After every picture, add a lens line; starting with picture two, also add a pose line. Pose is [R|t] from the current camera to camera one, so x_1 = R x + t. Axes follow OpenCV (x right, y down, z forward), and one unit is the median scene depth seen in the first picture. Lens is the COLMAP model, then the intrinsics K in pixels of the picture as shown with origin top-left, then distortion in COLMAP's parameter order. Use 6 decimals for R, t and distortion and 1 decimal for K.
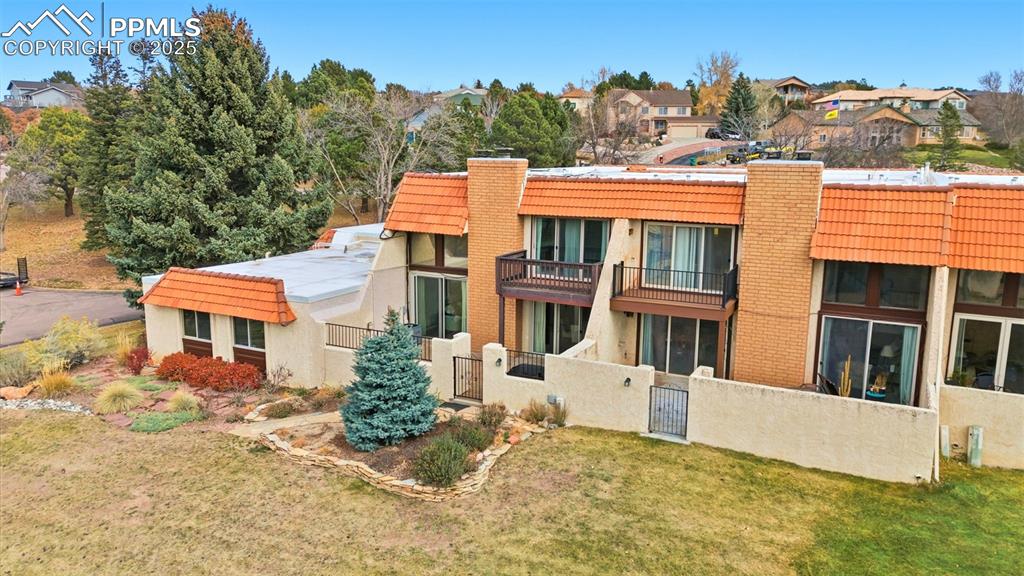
lens RADIAL K [[754.2, 0, 512.1], [0, 754.2, 287.3], [0, 0, 1]] dist [0.067838, -0.054579]
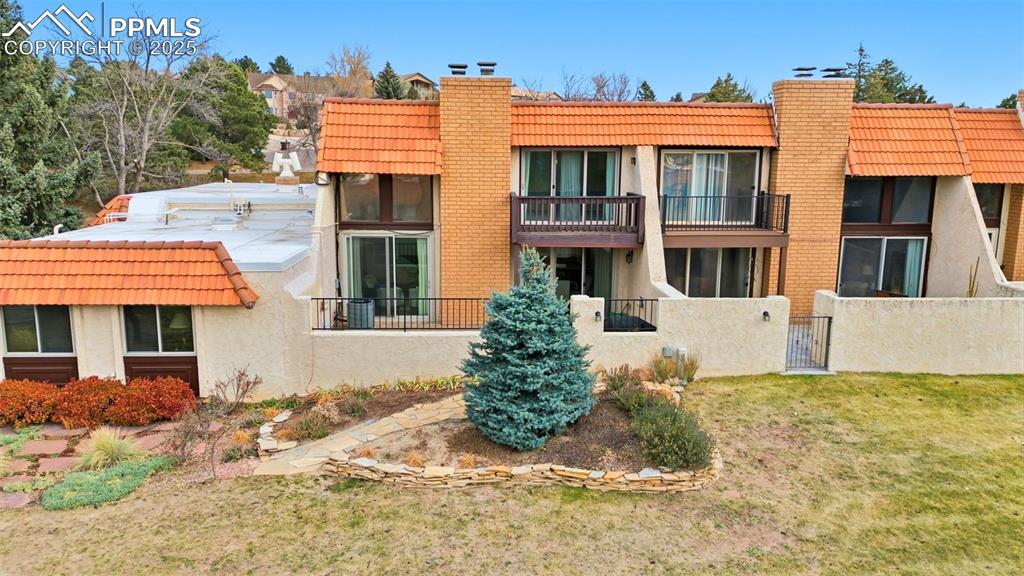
lens RADIAL K [[754.2, 0, 516.3], [0, 754.2, 286.5], [0, 0, 1]] dist [0.067838, -0.054579]
pose [[0.867021, -0.088116, 0.490418, -0.463467], [0.088951, 0.995800, 0.021663, 0.042168], [-0.490267, 0.024841, 0.871218, 0.338392]]
